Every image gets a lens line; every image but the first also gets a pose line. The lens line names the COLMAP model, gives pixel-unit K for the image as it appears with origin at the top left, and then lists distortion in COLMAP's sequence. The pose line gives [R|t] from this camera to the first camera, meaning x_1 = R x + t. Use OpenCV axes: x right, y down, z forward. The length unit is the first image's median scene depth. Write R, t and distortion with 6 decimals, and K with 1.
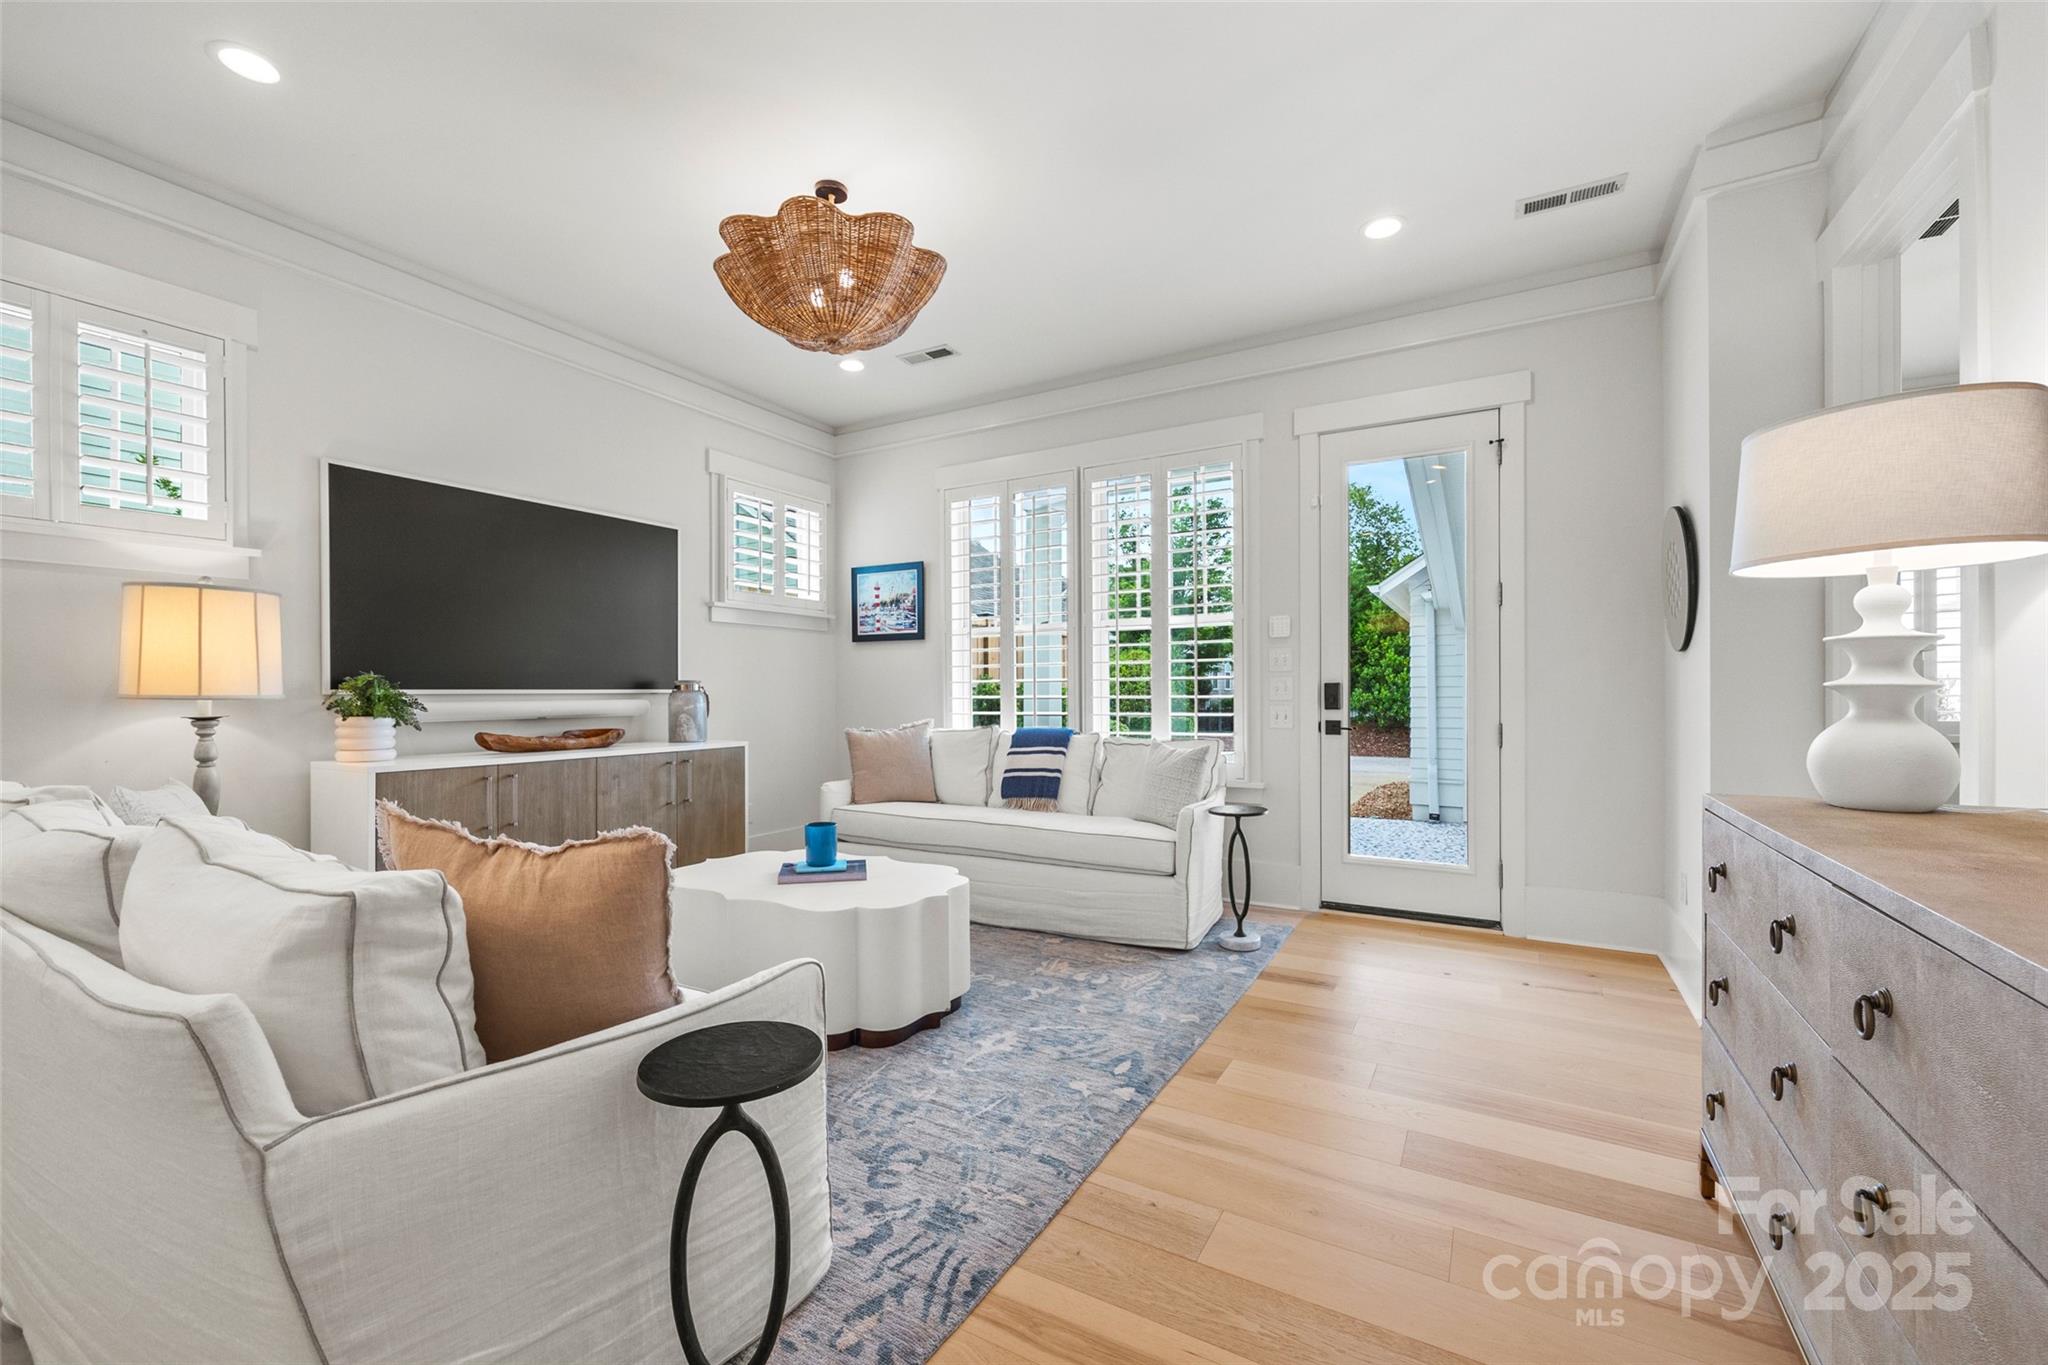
lens RADIAL K [[826.4, 0, 1021.2], [0, 826.4, 691.5], [0, 0, 1]] dist [-0.003944, 0.000472]
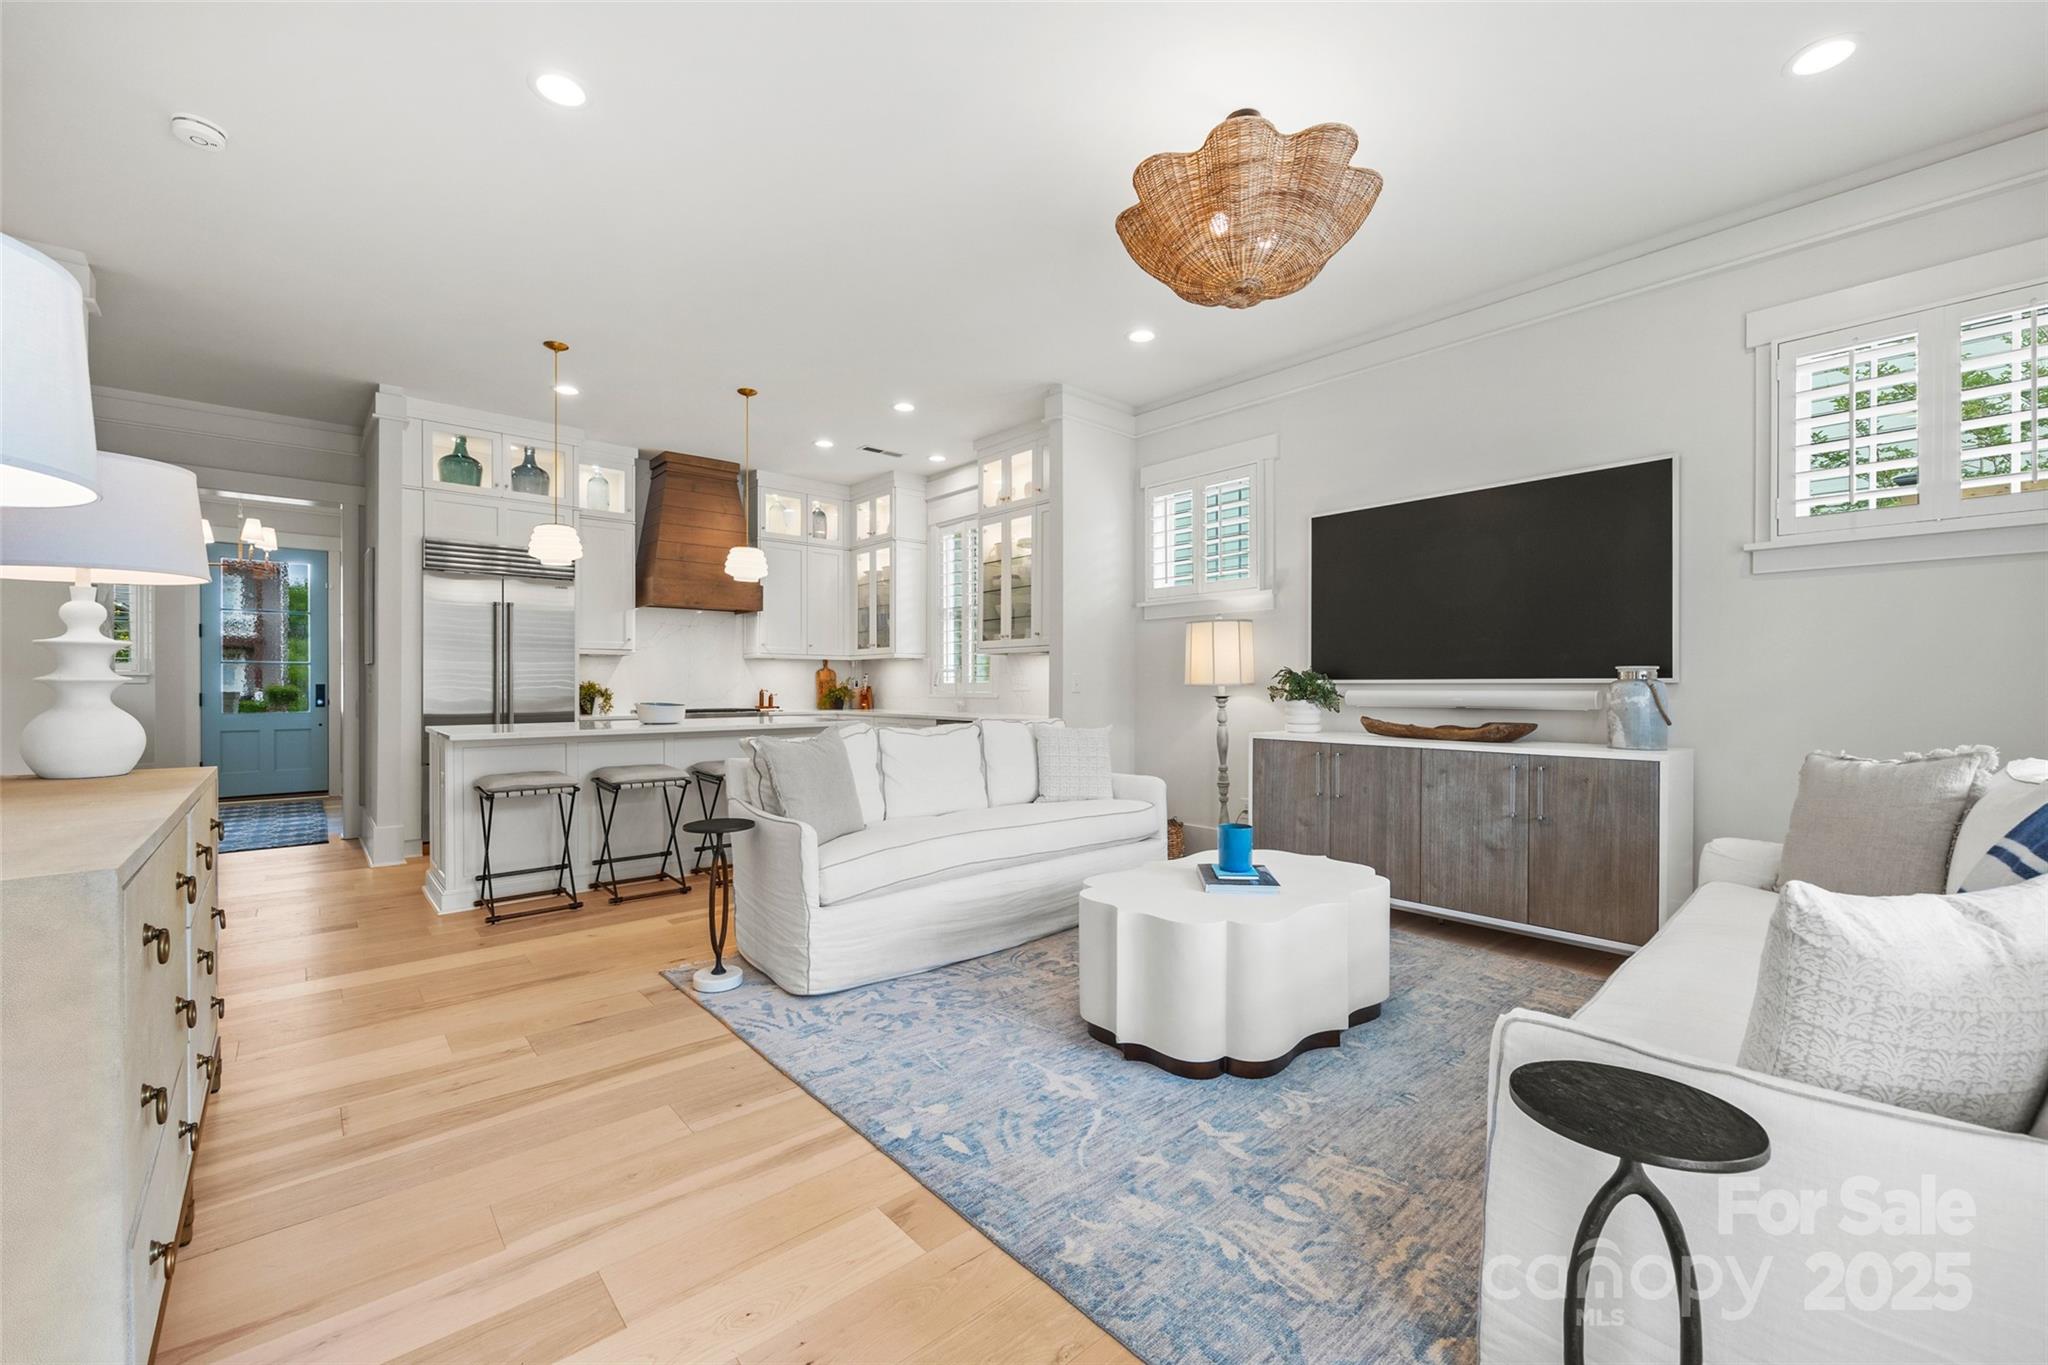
lens RADIAL K [[826.4, 0, 1023.9], [0, 826.4, 689.6], [0, 0, 1]] dist [-0.003944, 0.000472]
pose [[-0.317263, 0.010360, -0.948281, 0.773661], [0.002981, 0.999946, 0.009927, -0.002344], [0.948333, 0.000323, -0.317277, 1.173640]]
